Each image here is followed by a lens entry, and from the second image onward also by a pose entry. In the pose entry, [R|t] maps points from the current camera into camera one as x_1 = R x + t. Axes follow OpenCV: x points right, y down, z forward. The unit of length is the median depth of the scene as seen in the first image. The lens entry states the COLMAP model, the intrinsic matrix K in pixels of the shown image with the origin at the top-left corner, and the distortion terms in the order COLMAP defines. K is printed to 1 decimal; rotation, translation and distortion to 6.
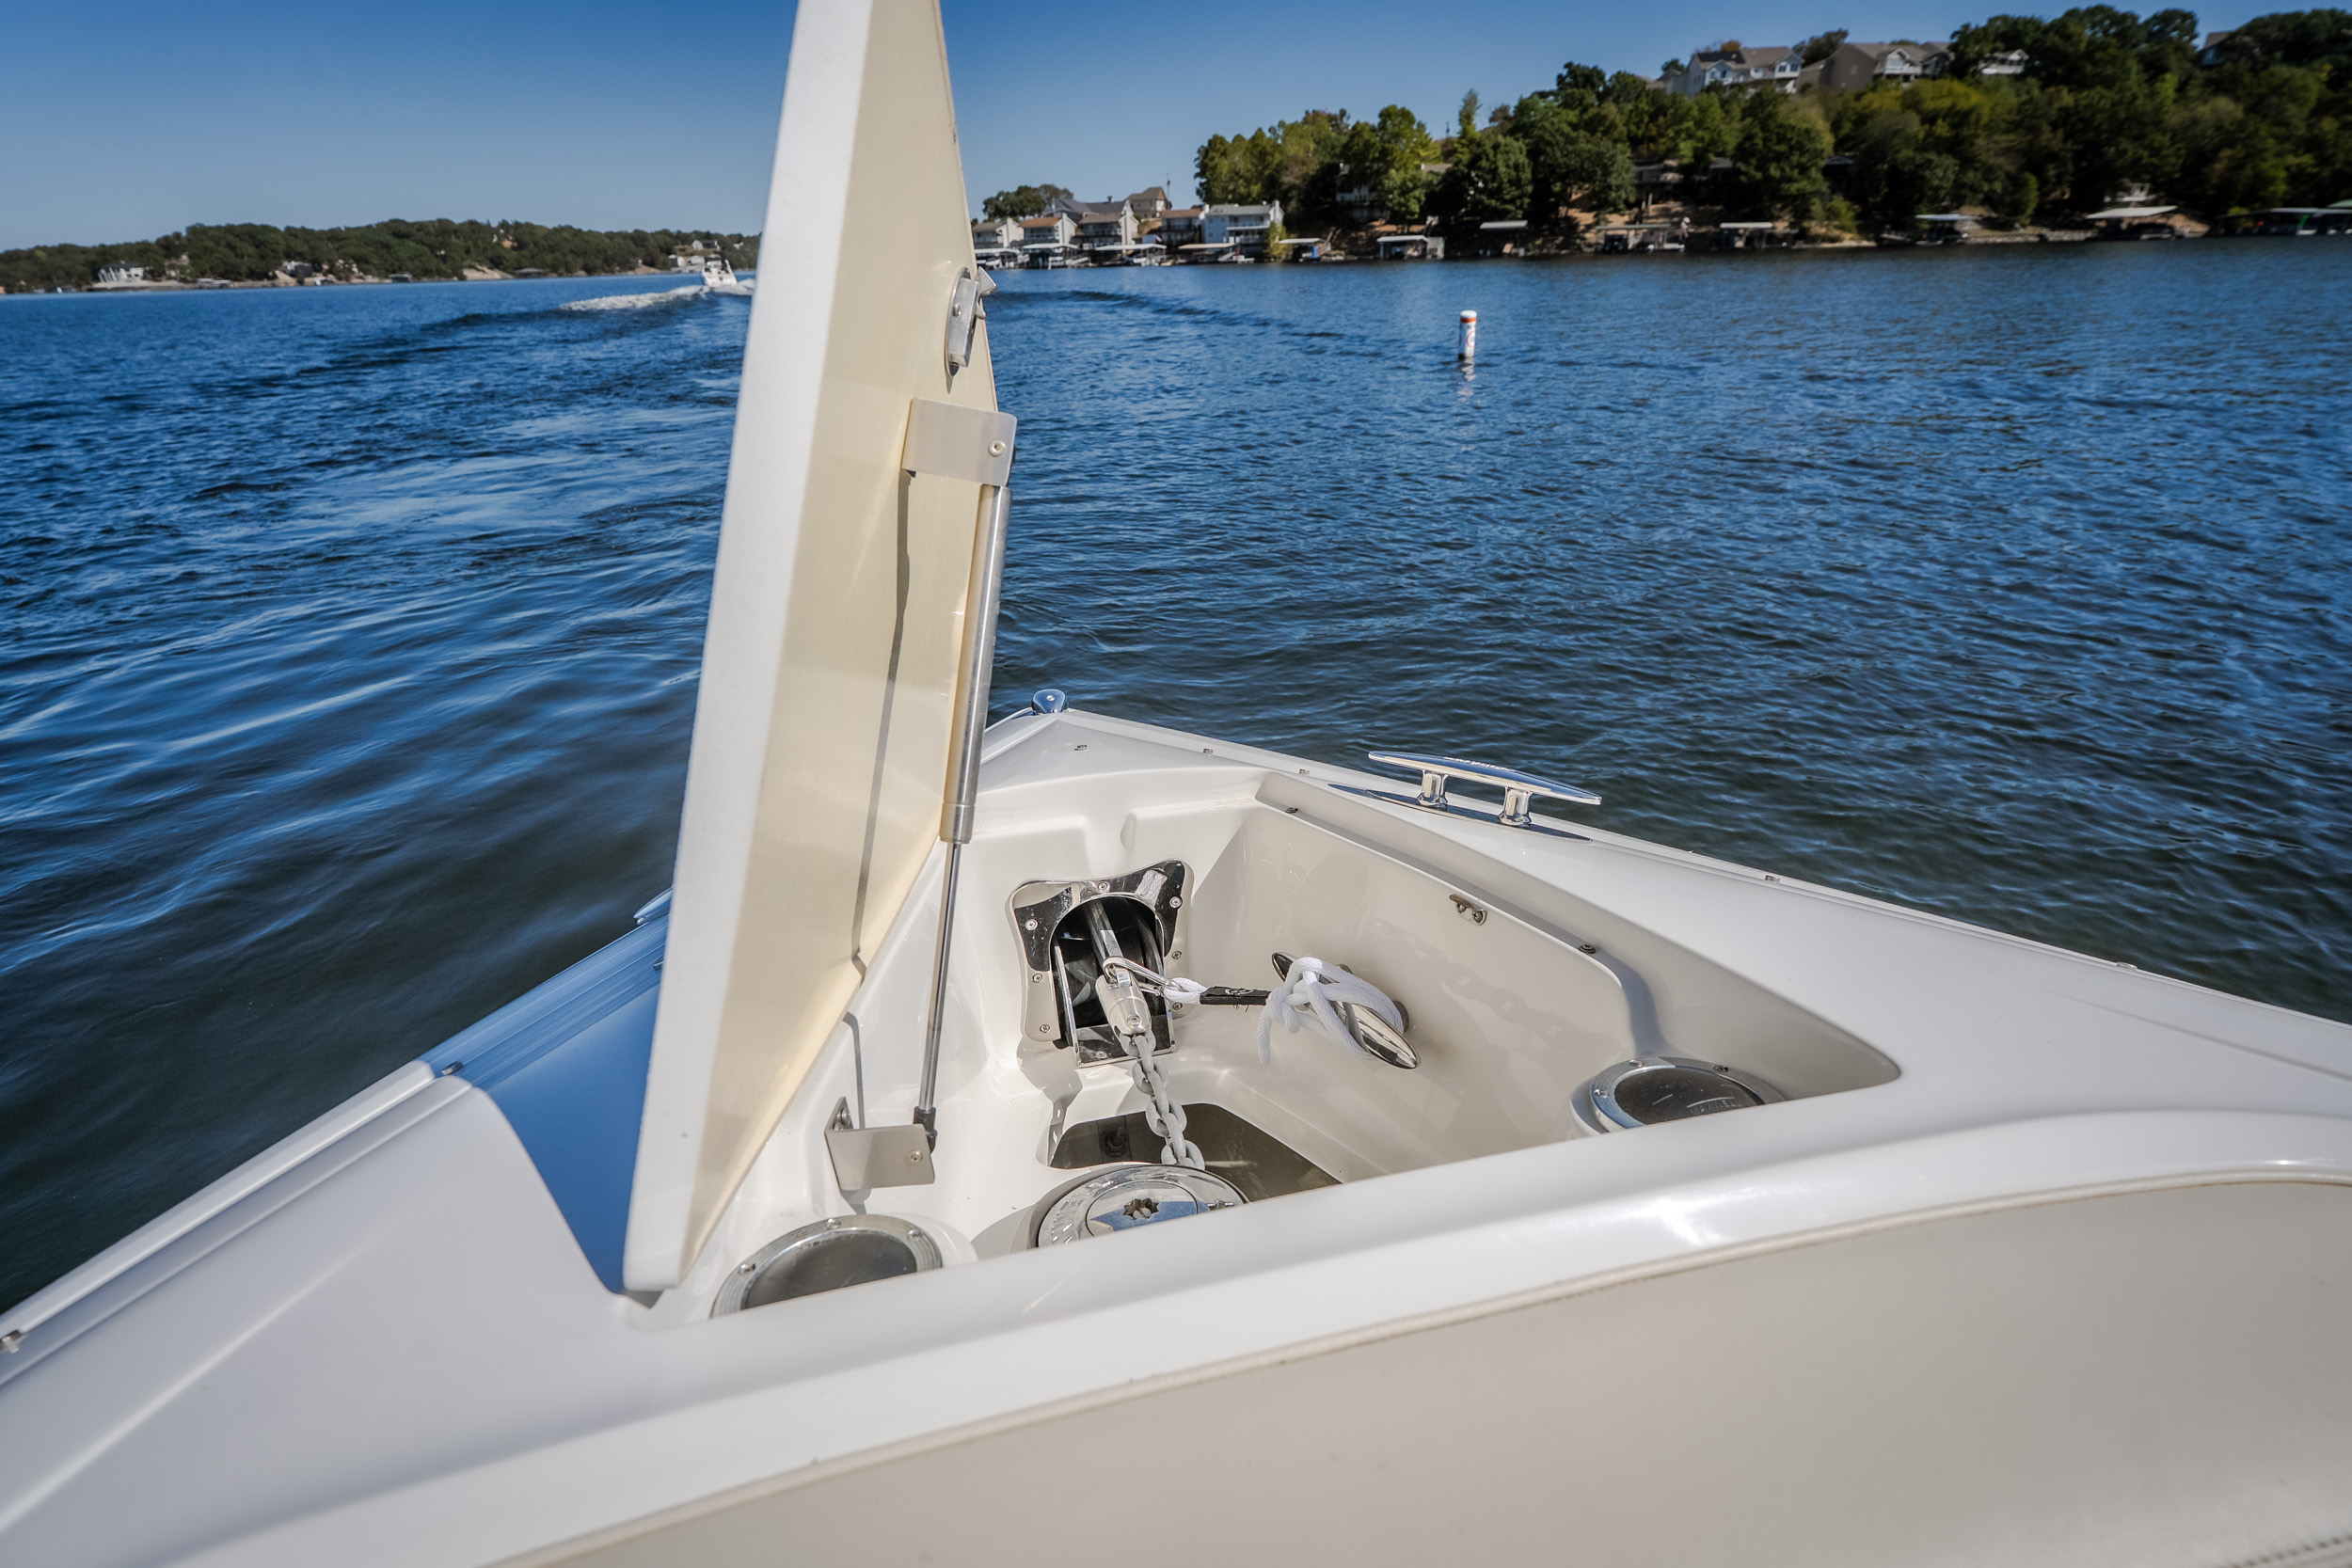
lens RADIAL K [[1124.6, 0, 1186.3], [0, 1124.6, 800.5], [0, 0, 1]] dist [-0.000888, 0.000169]
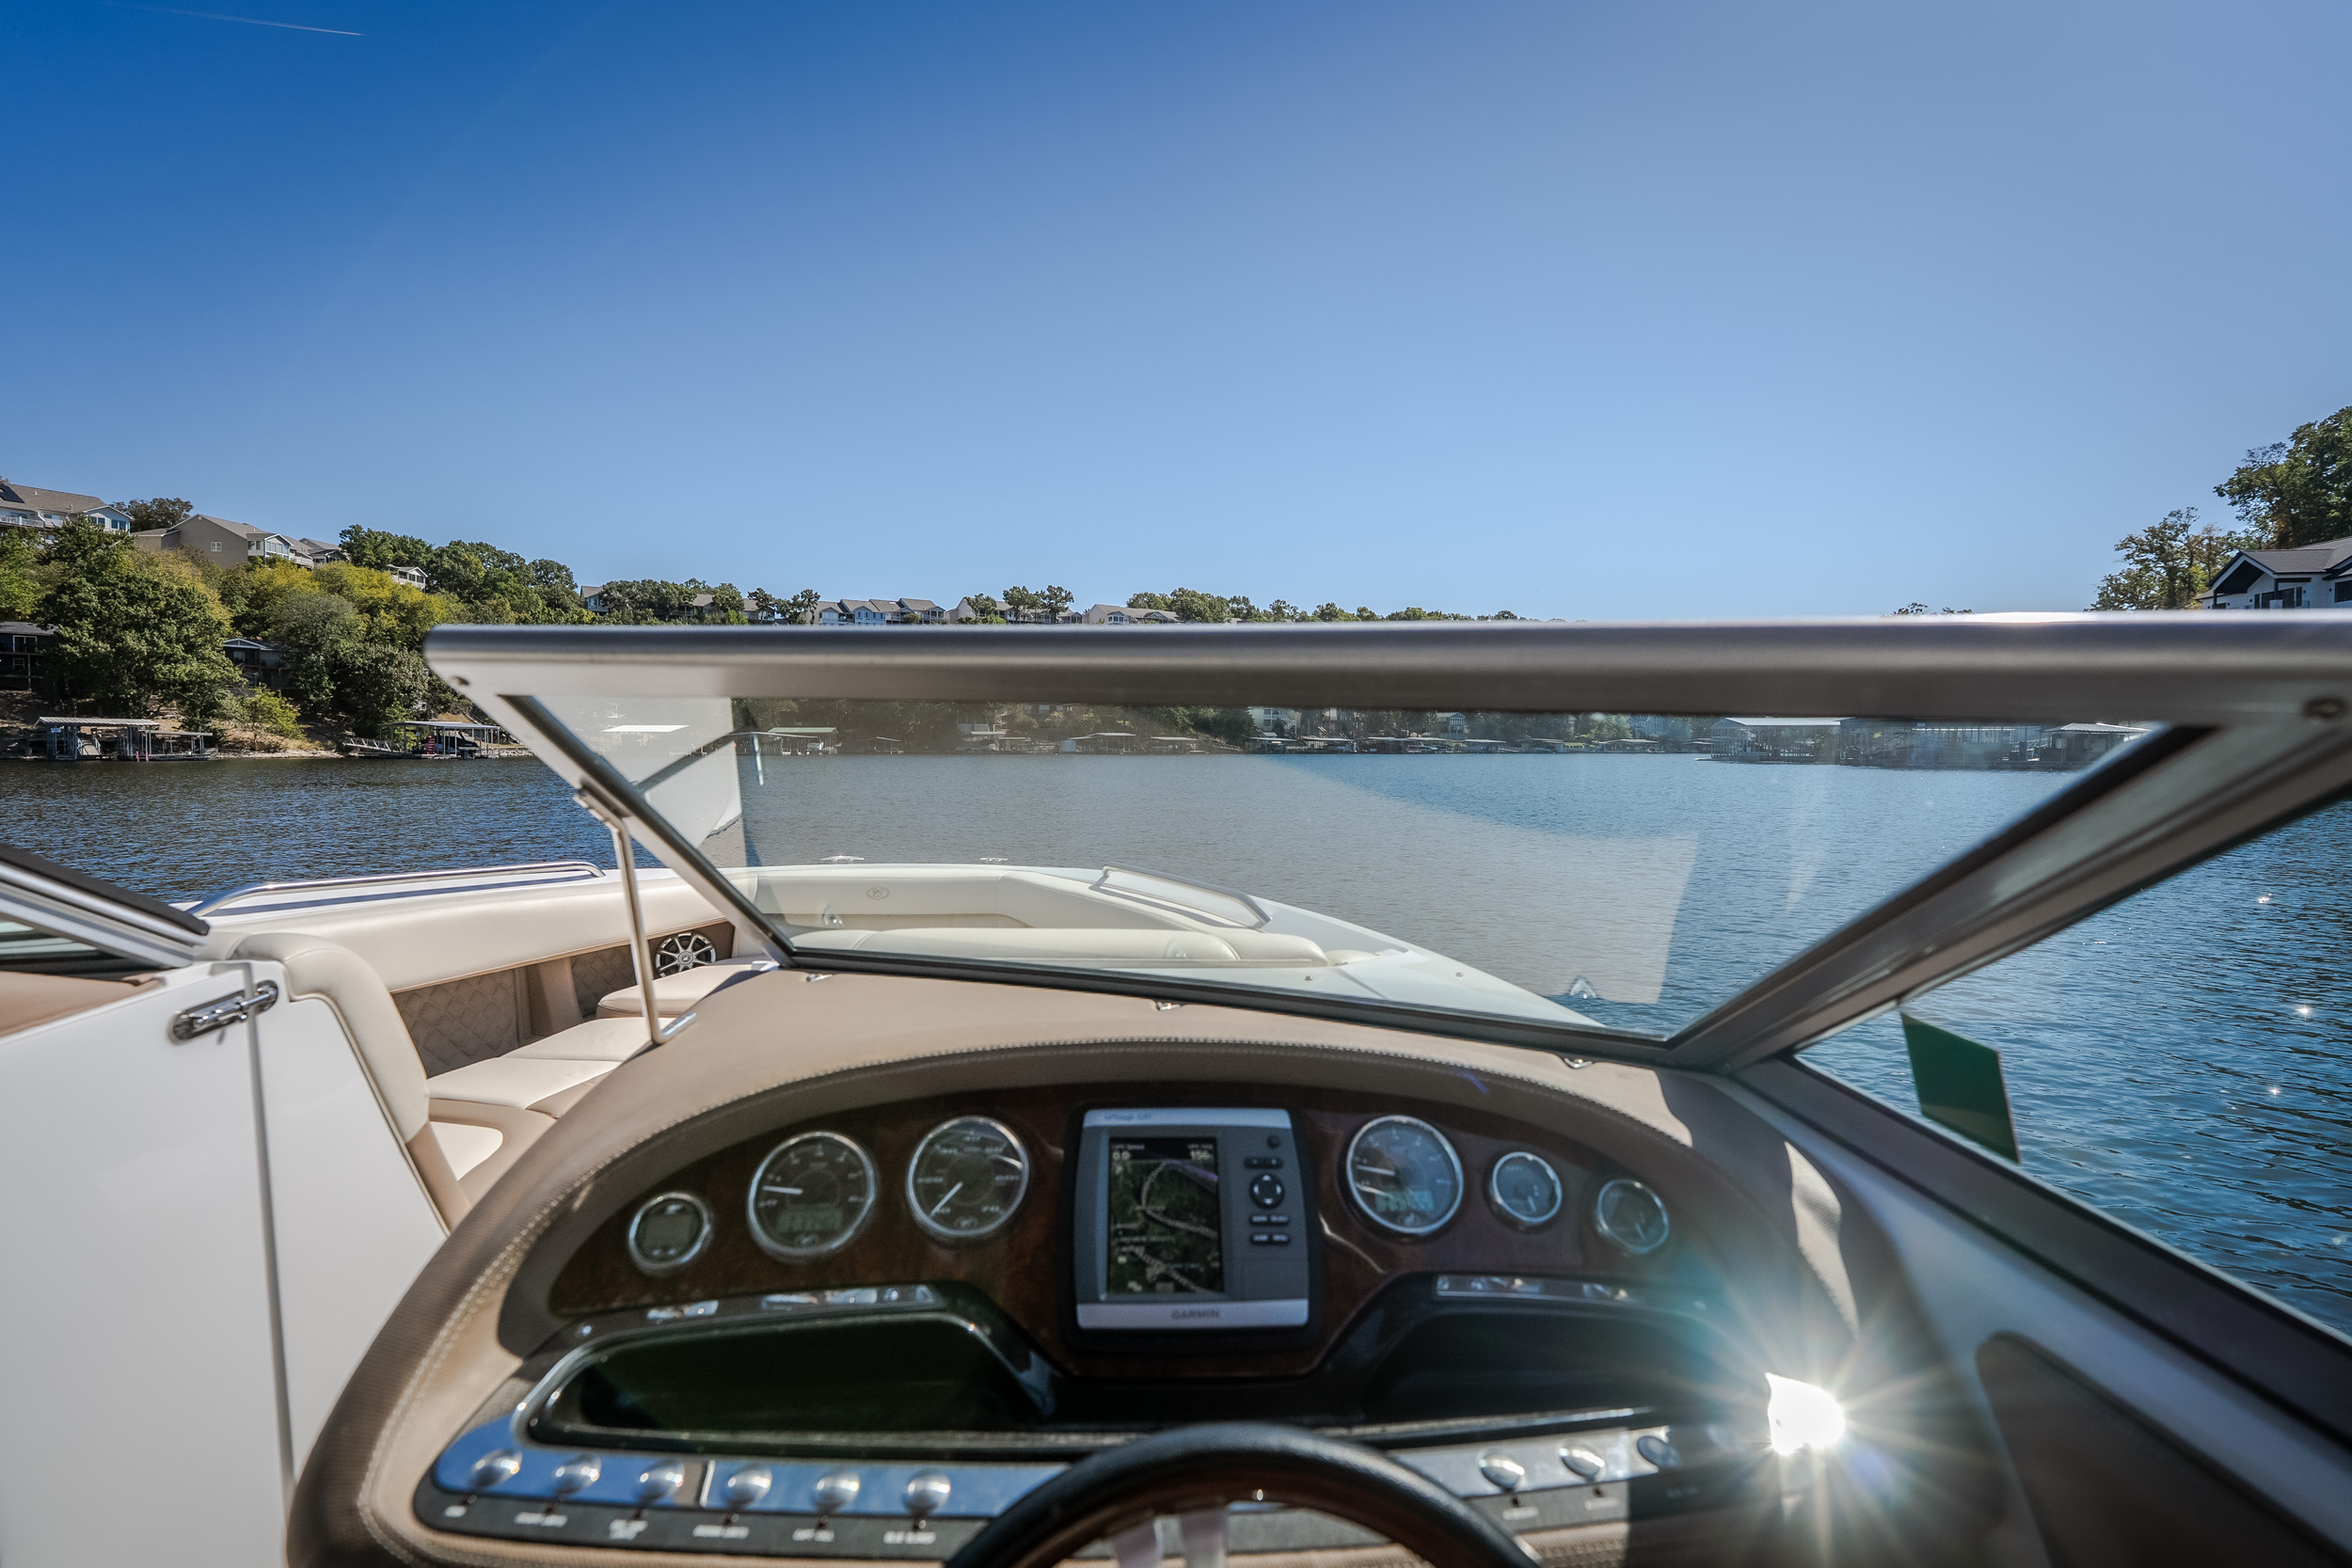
lens RADIAL K [[1058.7, 0, 1171.8], [0, 1058.7, 769.2], [0, 0, 1]] dist [-0.008872, 0.002348]
pose [[0.328381, 0.005189, 0.944531, 0.165813], [0.402227, 0.904016, -0.144807, -0.185147], [-0.854623, 0.427468, 0.294774, 0.370242]]
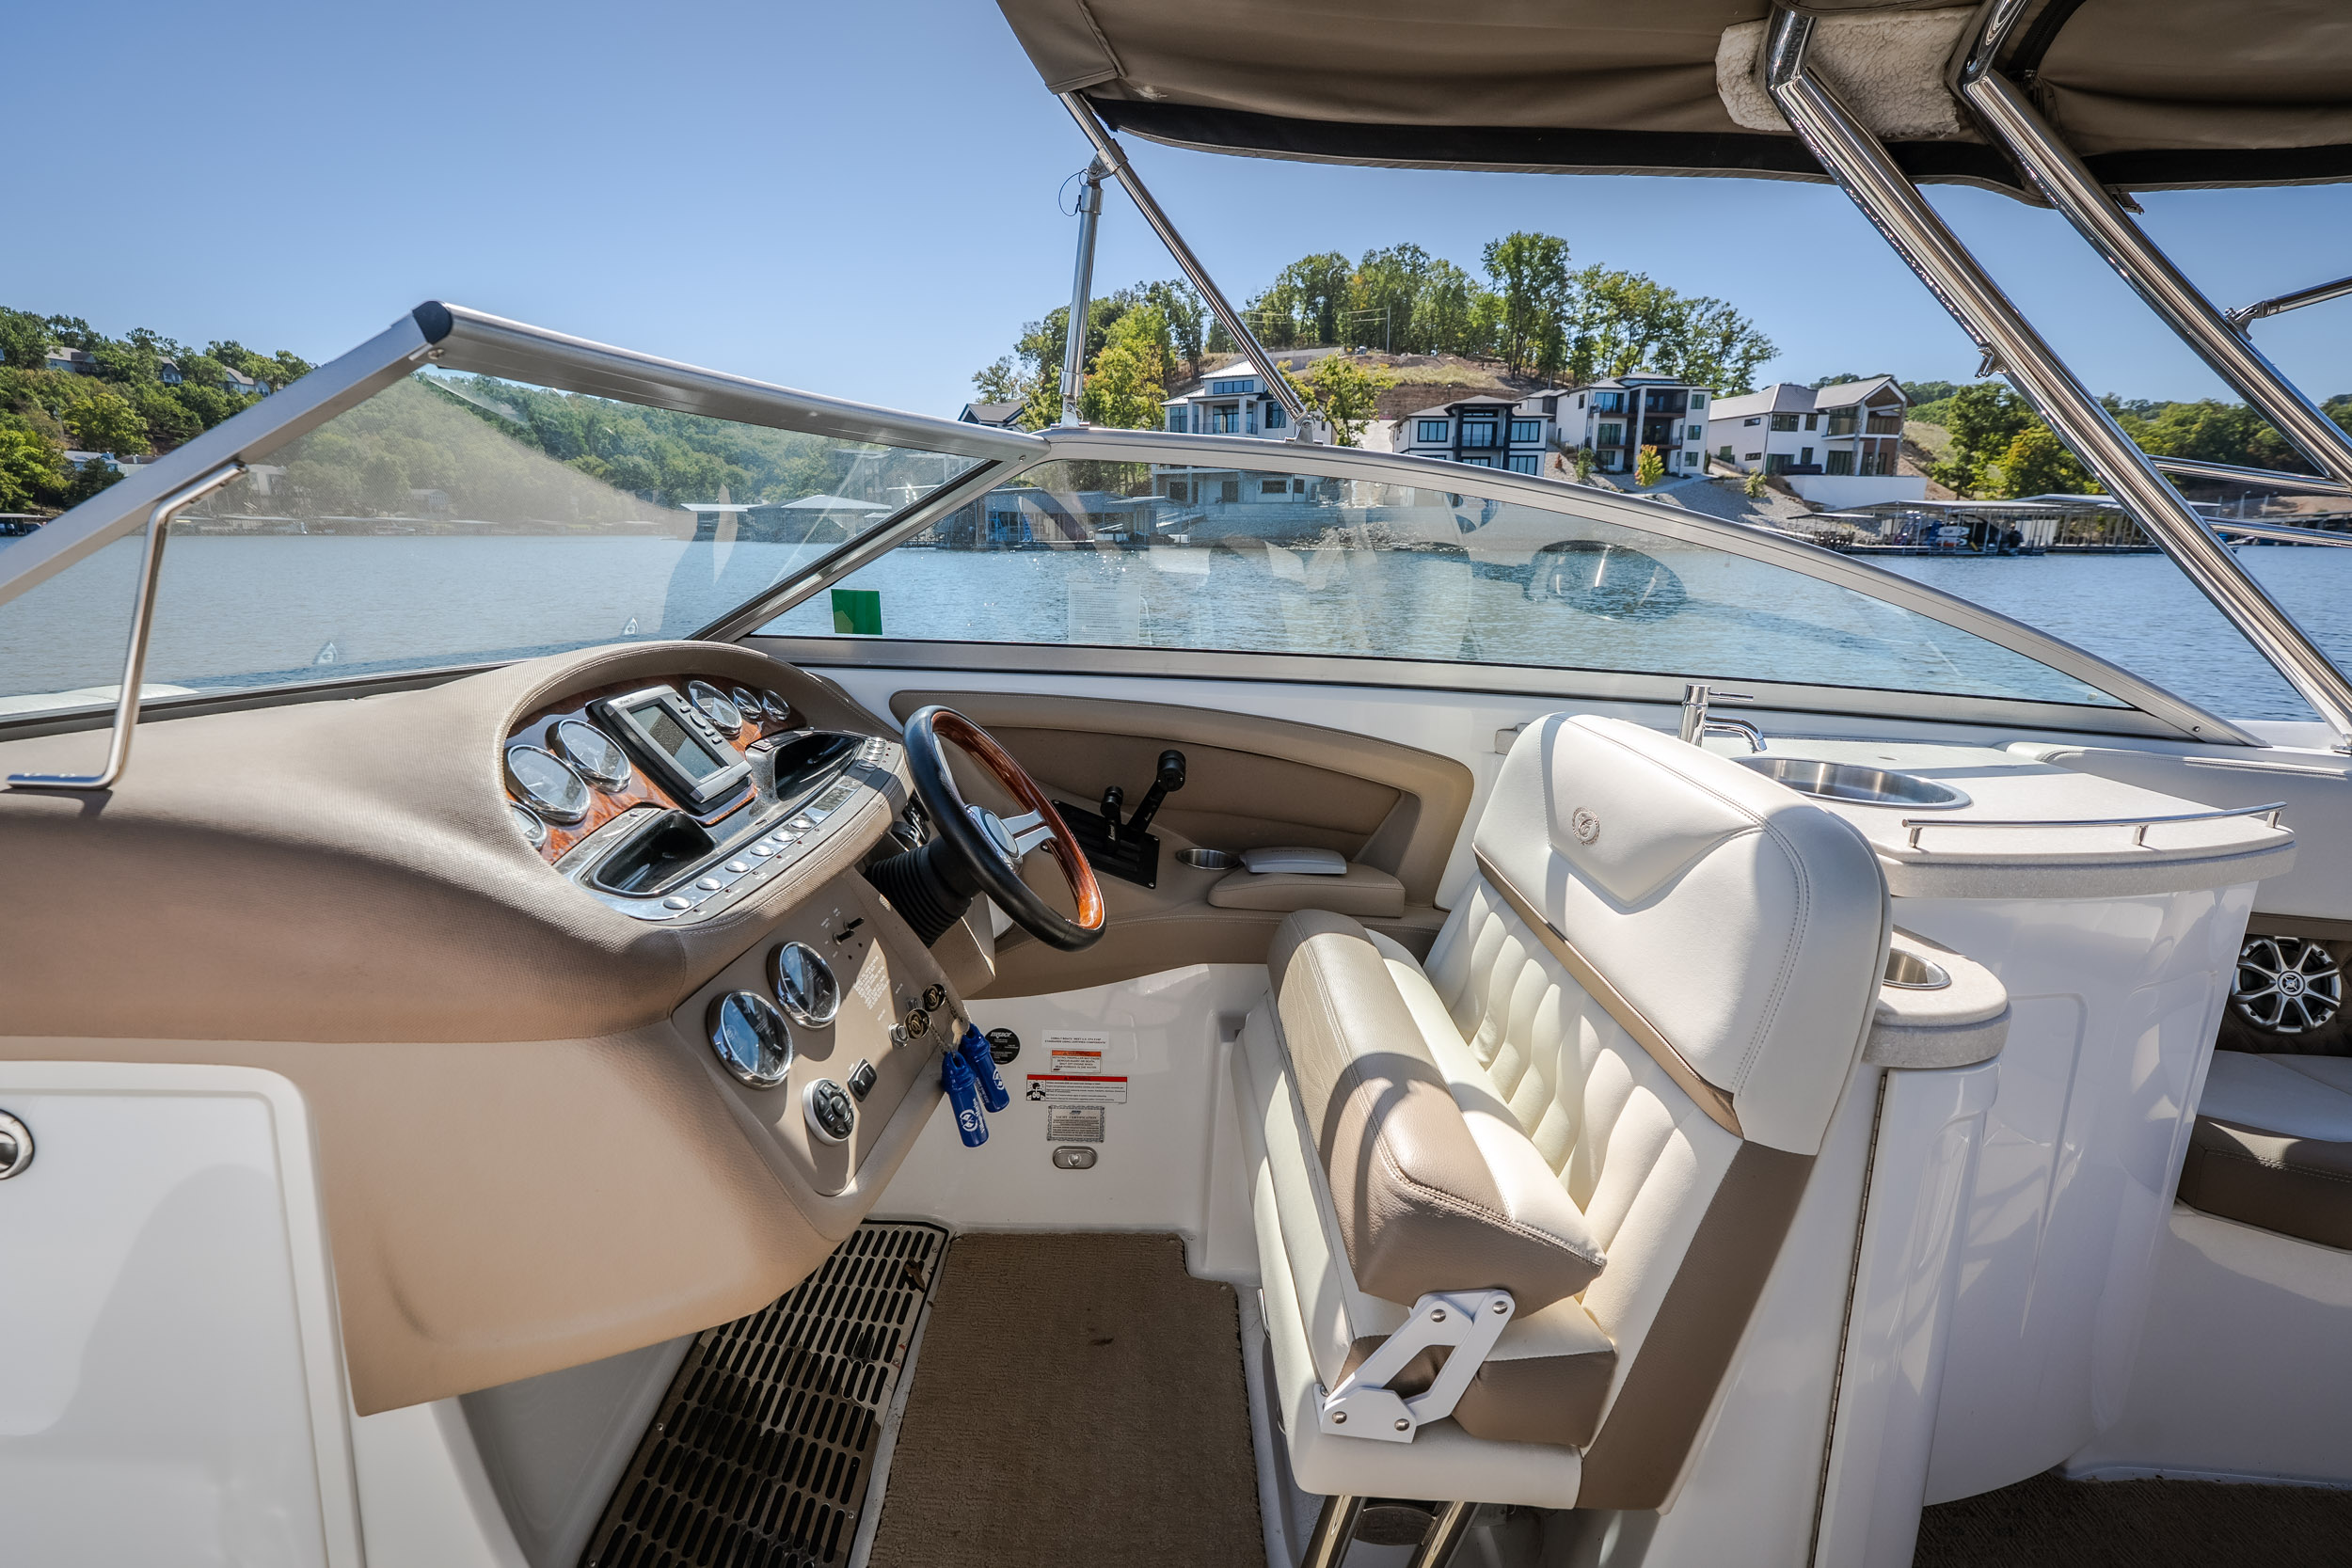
lens RADIAL K [[1058.7, 0, 1180.1], [0, 1058.7, 790.6], [0, 0, 1]] dist [-0.008872, 0.002348]
pose [[-0.487611, -0.184766, 0.853286, -0.022273], [0.386349, 0.830781, 0.400672, -0.160435], [-0.782924, 0.525038, -0.333714, 0.335190]]
